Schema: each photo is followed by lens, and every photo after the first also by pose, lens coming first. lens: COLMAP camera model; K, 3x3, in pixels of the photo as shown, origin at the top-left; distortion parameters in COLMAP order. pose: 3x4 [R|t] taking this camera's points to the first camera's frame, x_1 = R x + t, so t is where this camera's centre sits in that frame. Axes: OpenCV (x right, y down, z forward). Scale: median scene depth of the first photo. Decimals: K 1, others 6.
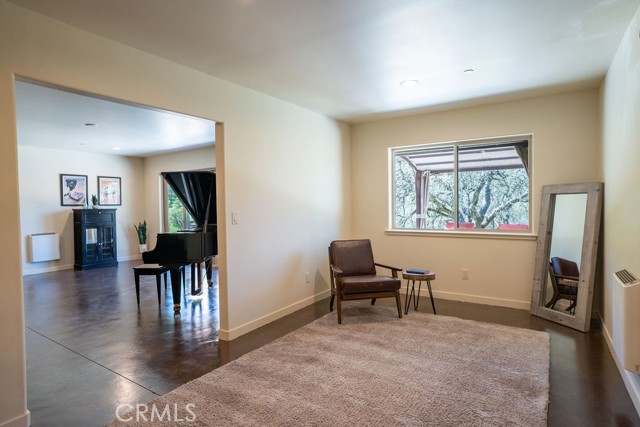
lens RADIAL K [[343.5, 0, 321.8], [0, 343.5, 213.7], [0, 0, 1]] dist [-0.051180, 0.030686]
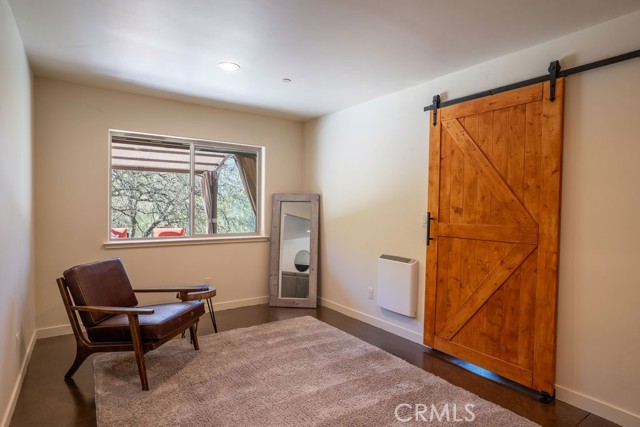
lens RADIAL K [[343.5, 0, 321.3], [0, 343.5, 210.9], [0, 0, 1]] dist [-0.051180, 0.030686]
pose [[0.390192, 0.004007, 0.920725, -0.369191], [0.008613, 0.999931, -0.008001, -0.013214], [-0.920693, 0.011052, 0.390131, 0.381028]]
